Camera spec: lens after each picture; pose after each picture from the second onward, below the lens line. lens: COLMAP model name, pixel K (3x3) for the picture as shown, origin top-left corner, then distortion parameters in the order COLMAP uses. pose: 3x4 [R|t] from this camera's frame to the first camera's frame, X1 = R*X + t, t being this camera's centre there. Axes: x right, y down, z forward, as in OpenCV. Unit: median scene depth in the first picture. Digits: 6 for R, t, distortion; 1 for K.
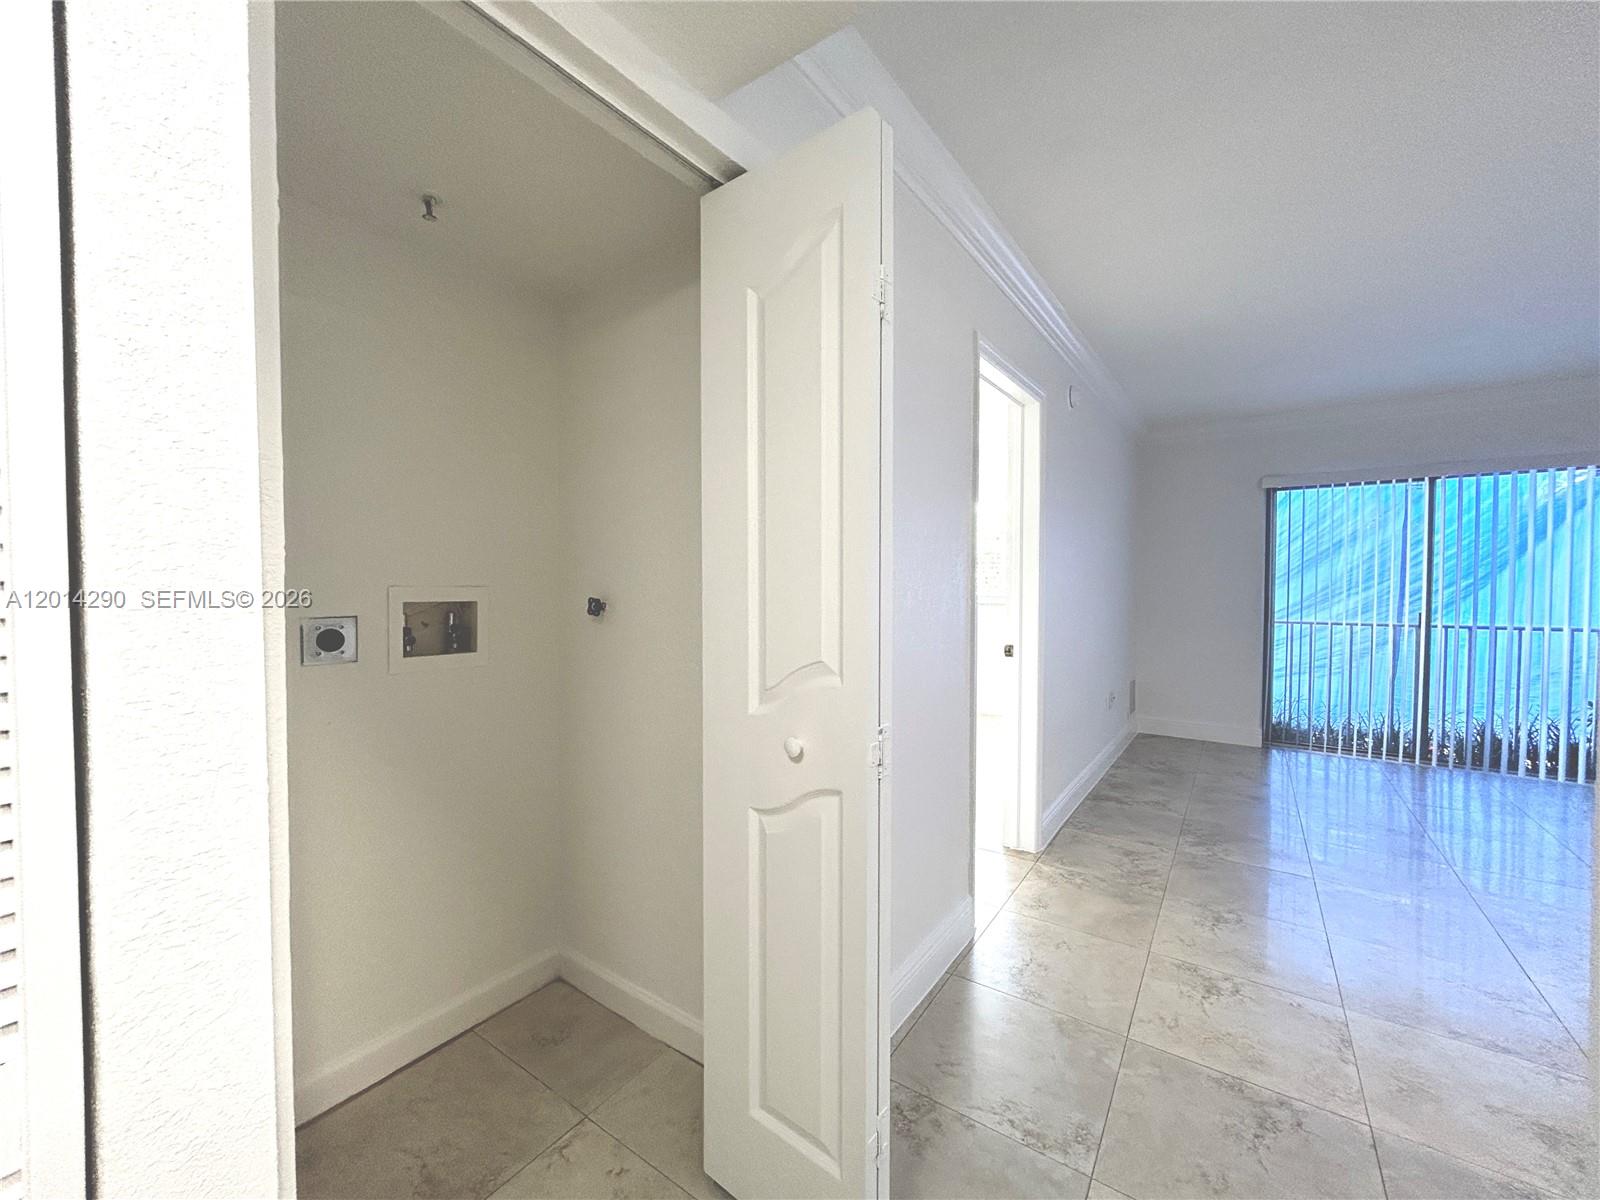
lens RADIAL K [[645.8, 0, 799.1], [0, 645.8, 595.5], [0, 0, 1]] dist [0.000832, 0.000340]
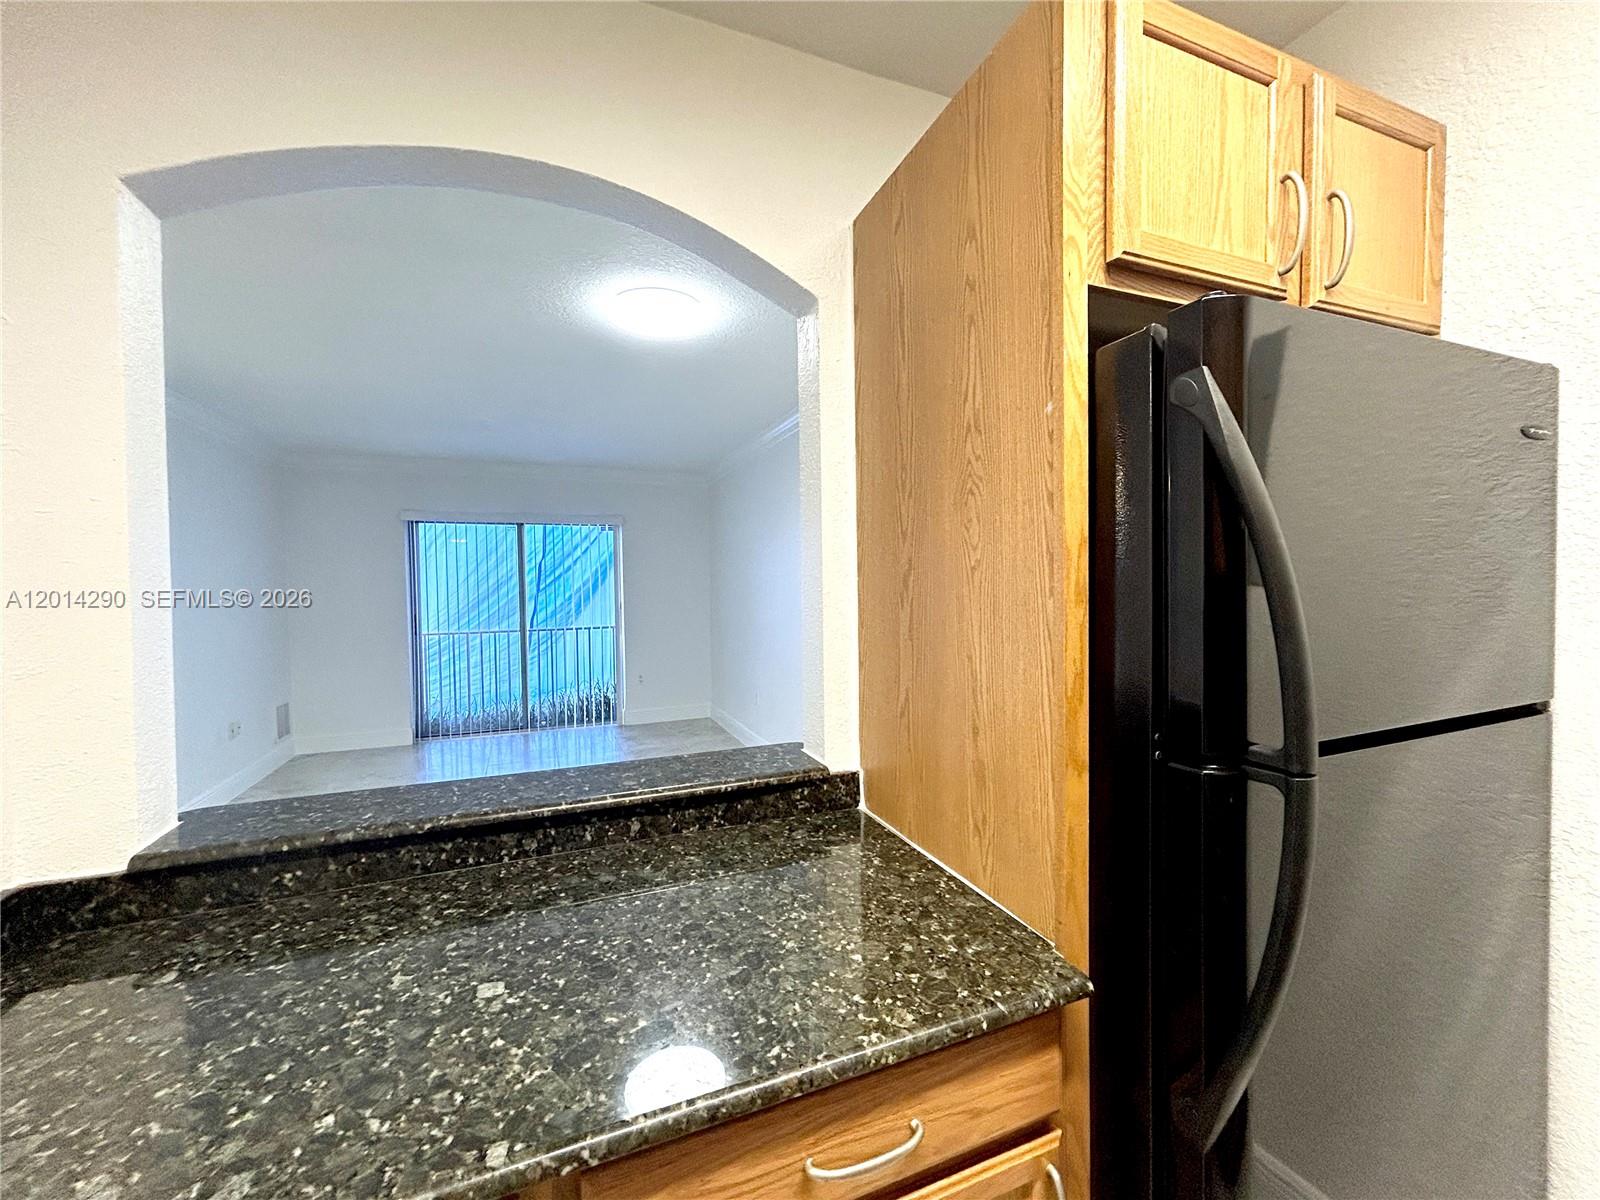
lens RADIAL K [[645.8, 0, 800.0], [0, 645.8, 602.9], [0, 0, 1]] dist [0.000832, 0.000340]
pose [[0.538104, -0.034740, 0.842162, 0.201509], [0.032620, 0.999260, 0.020378, -0.031387], [-0.842247, 0.016506, 0.538839, -0.347214]]
